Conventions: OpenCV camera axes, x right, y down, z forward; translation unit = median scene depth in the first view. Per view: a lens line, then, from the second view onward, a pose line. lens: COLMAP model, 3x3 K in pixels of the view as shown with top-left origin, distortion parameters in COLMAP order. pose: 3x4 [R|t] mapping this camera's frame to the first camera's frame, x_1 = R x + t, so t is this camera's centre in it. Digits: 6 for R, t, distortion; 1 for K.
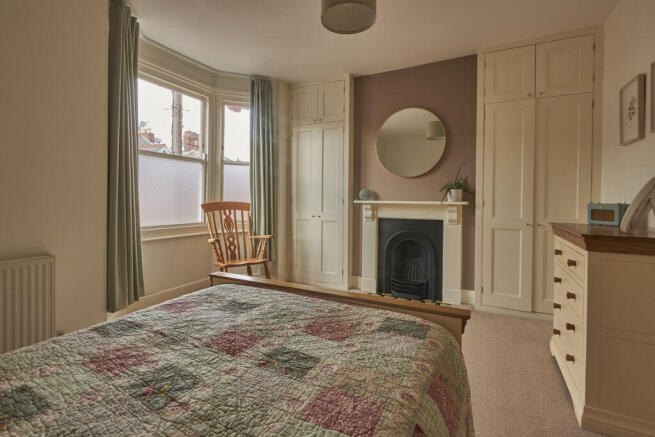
lens RADIAL K [[311.8, 0, 327.9], [0, 311.8, 202.8], [0, 0, 1]] dist [-0.002674, -0.000498]
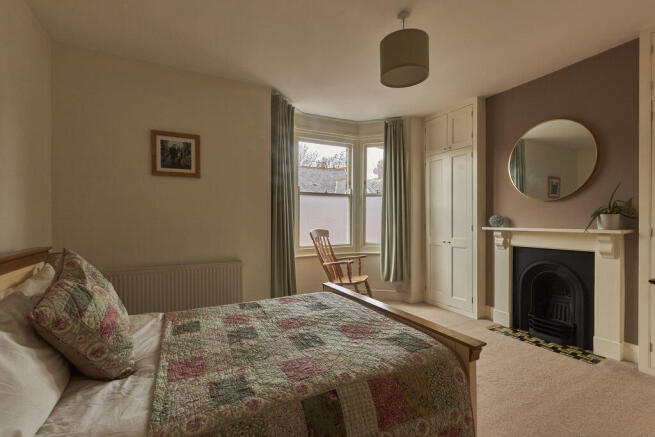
lens RADIAL K [[305.5, 0, 326.7], [0, 305.5, 221.6], [0, 0, 1]] dist [-0.003407, -0.000675]
pose [[0.809525, -0.008542, -0.587023, 0.274366], [0.004876, 0.999957, -0.007827, -0.021262], [0.587065, 0.003474, 0.809533, -0.053336]]
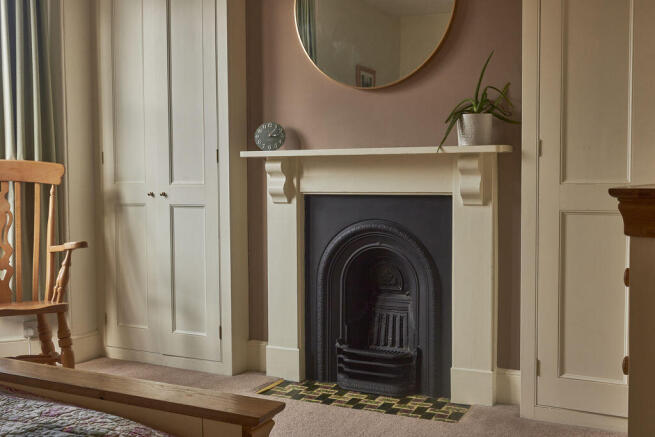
lens RADIAL K [[733.8, 0, 327.5], [0, 733.8, 218.5], [0, 0, 1]] dist [-0.005475, -0.005423]
pose [[0.999750, -0.014344, -0.017163, 0.230875], [0.015095, 0.998896, 0.044485, 0.042146], [0.016506, -0.044733, 0.998863, 0.072425]]
